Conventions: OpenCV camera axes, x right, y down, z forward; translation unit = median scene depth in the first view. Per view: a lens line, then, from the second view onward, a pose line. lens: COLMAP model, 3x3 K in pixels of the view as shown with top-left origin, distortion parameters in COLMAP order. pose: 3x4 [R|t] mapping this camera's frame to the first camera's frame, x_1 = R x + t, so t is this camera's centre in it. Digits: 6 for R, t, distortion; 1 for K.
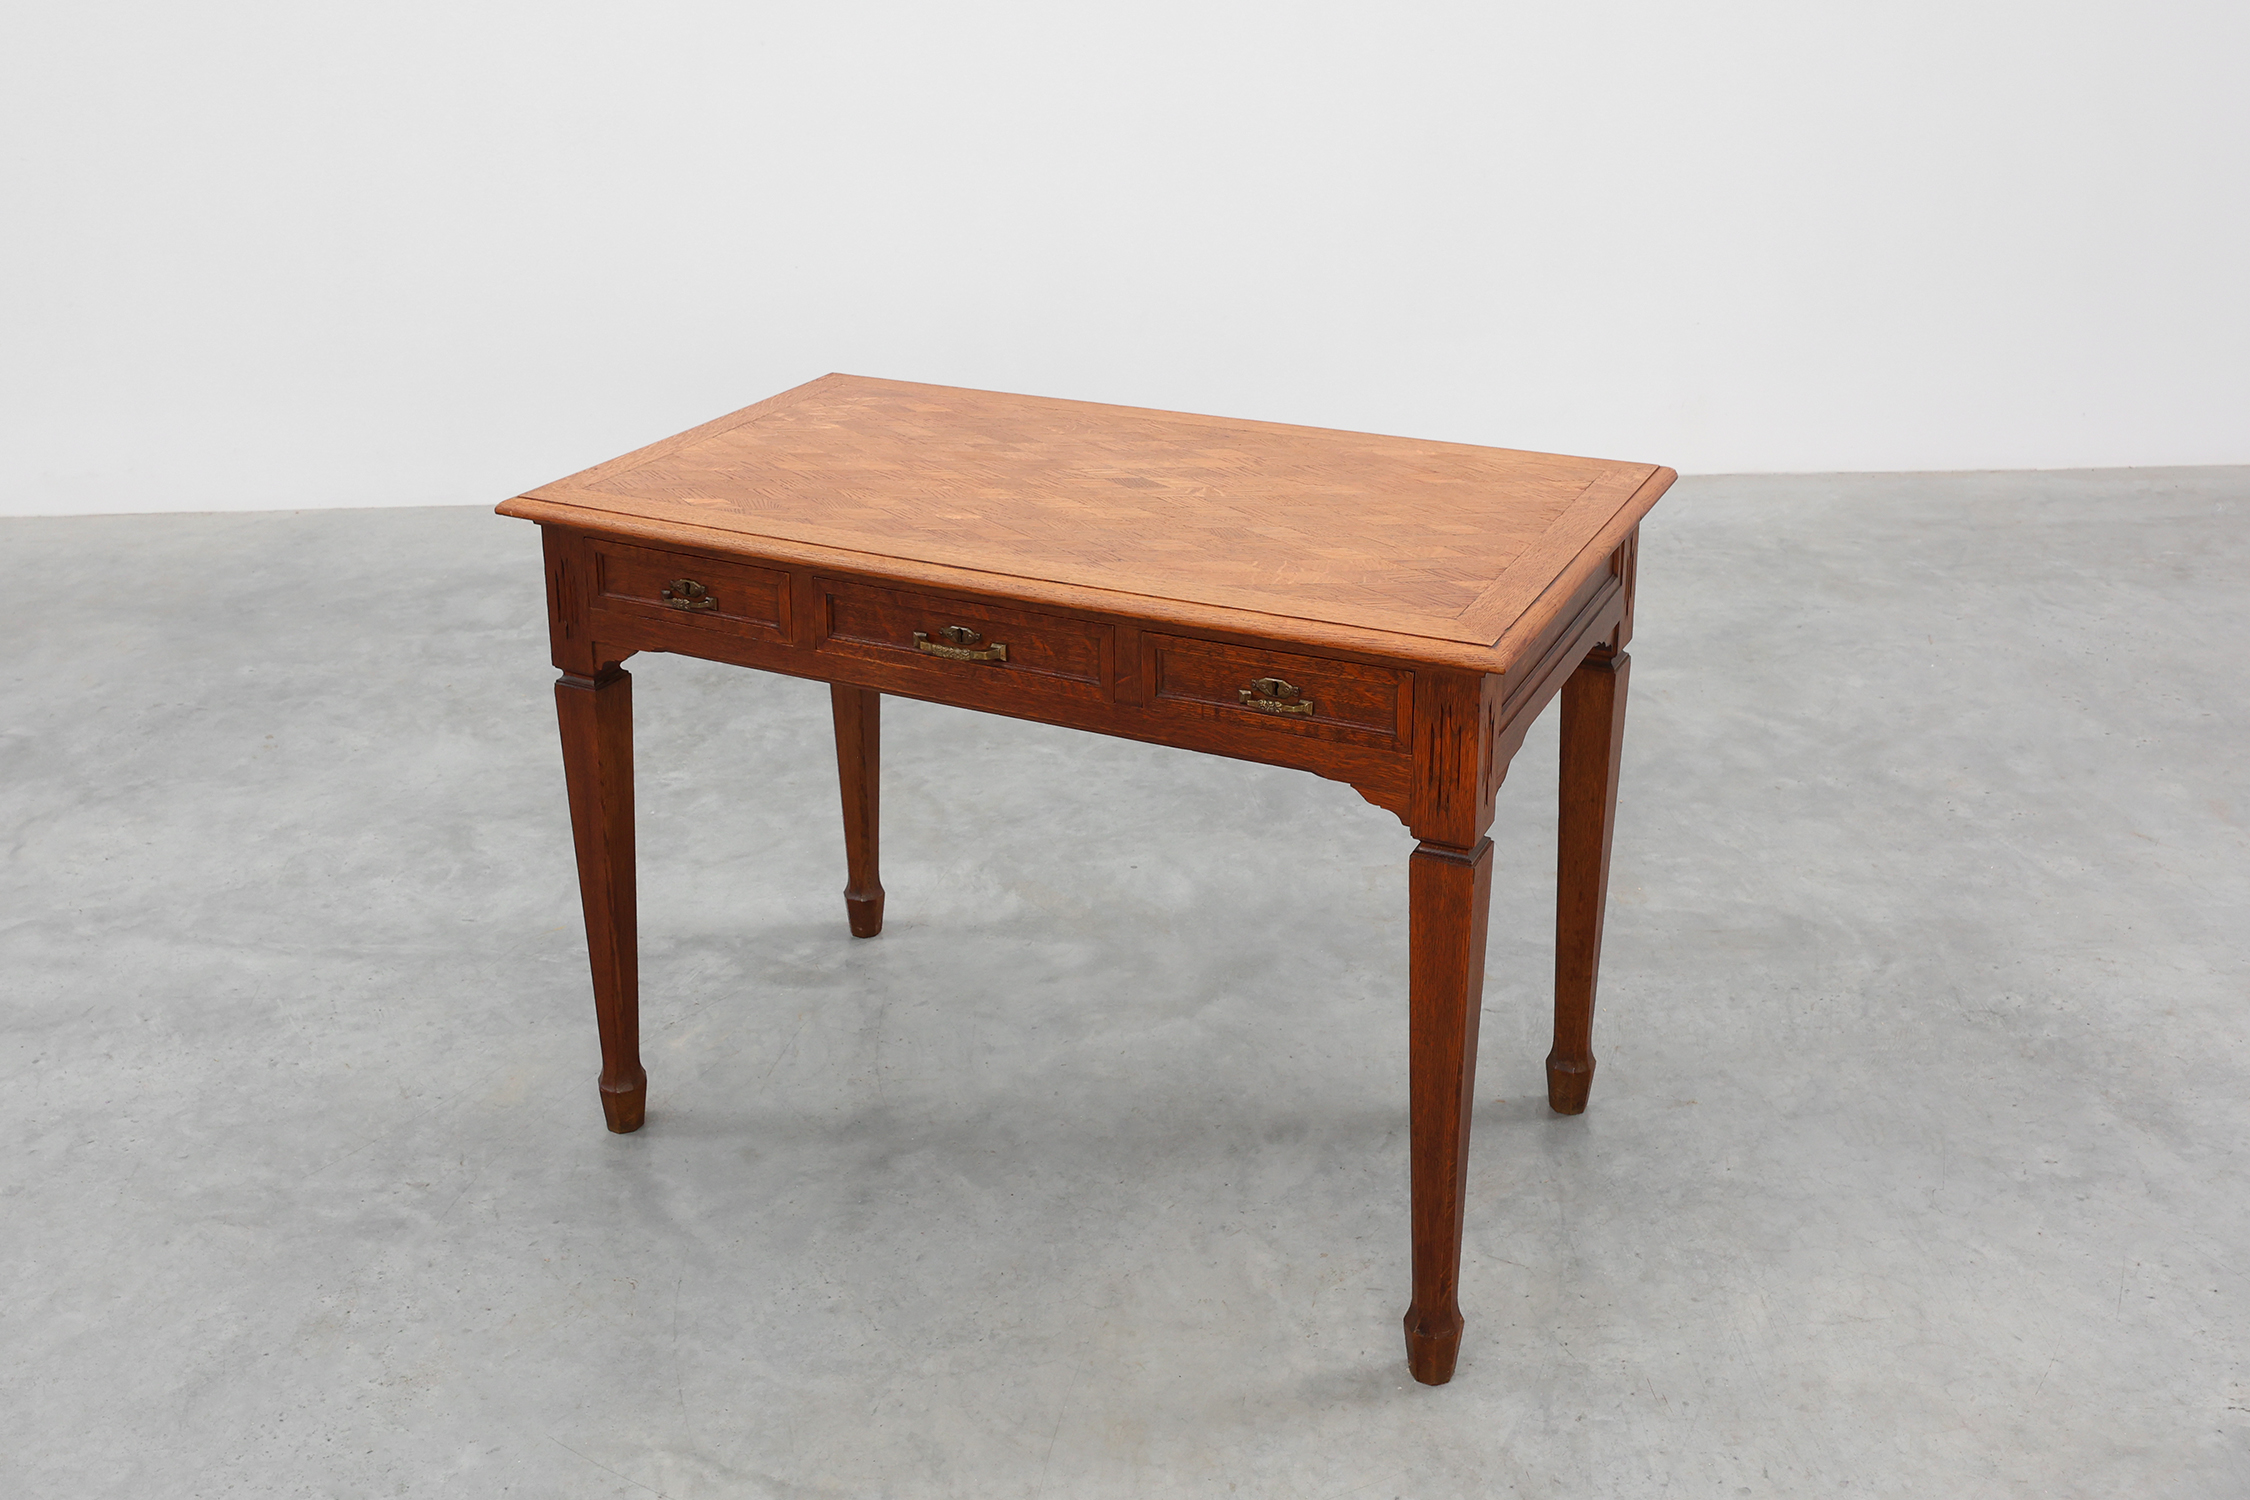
lens RADIAL K [[1798.4, 0, 1128.7], [0, 1798.4, 539.6], [0, 0, 1]] dist [-0.003996, -0.003613]
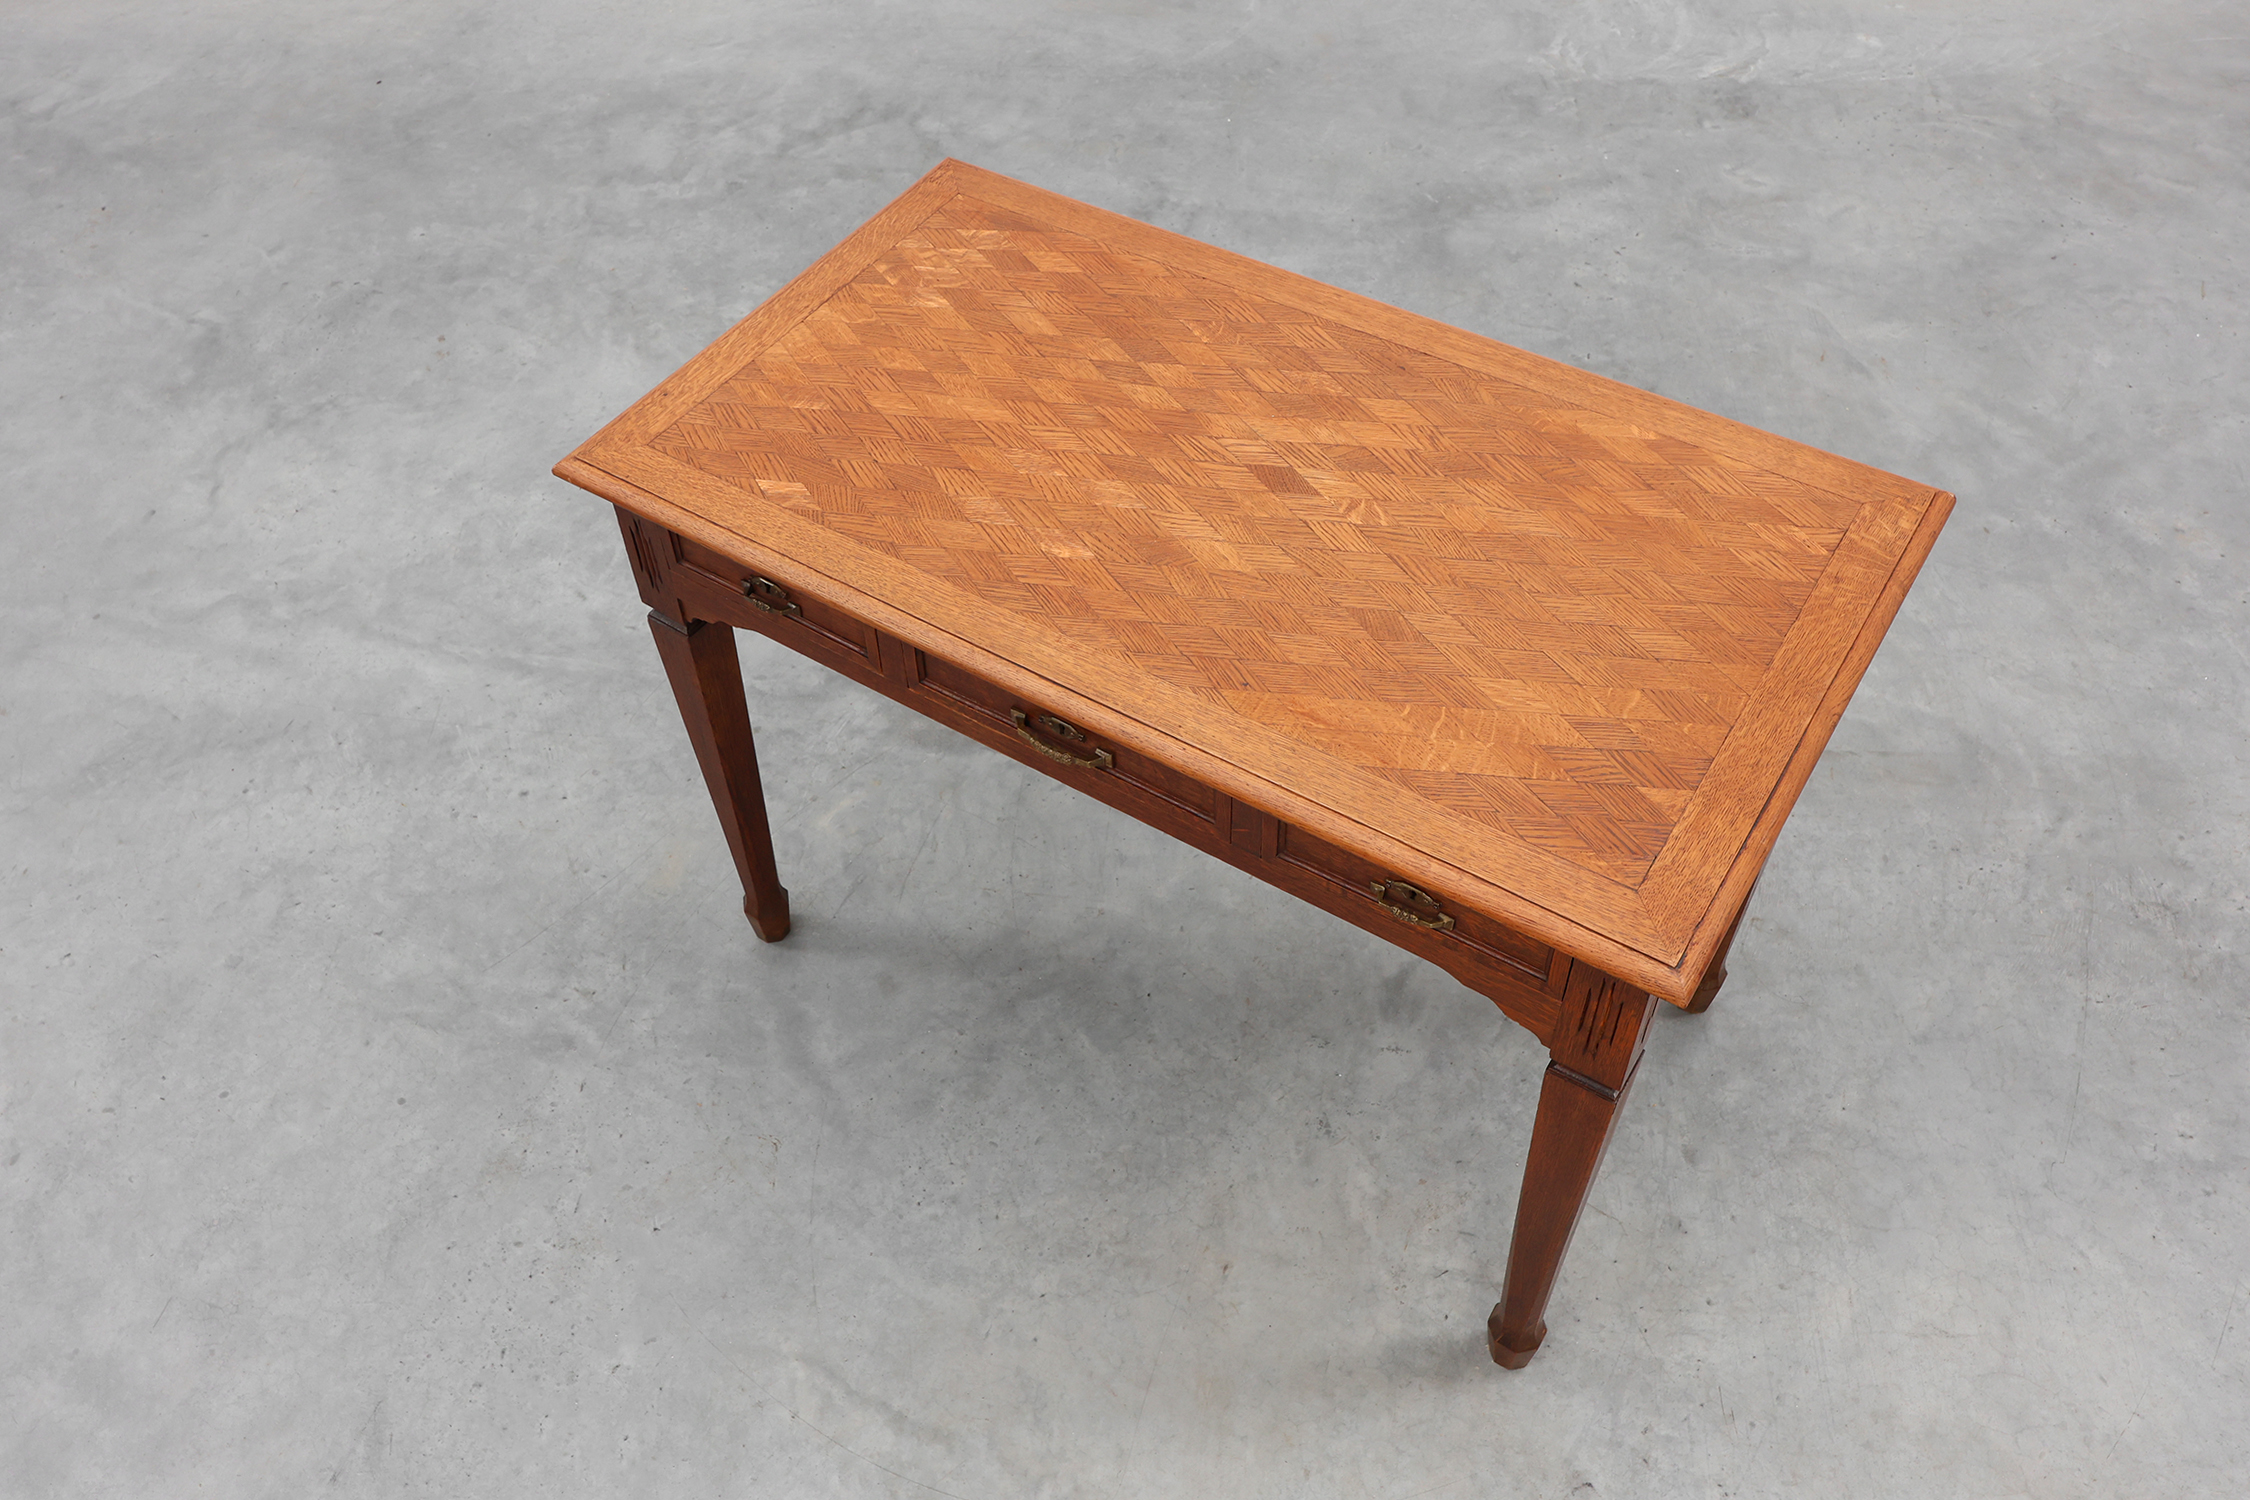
lens RADIAL K [[1646.5, 0, 1134.6], [0, 1646.5, 603.0], [0, 0, 1]] dist [-0.002037, -0.005397]
pose [[0.993249, 0.065240, -0.095914, 0.012226], [-0.015580, 0.894387, 0.447022, -0.304697], [0.114948, -0.442510, 0.889366, 0.268371]]
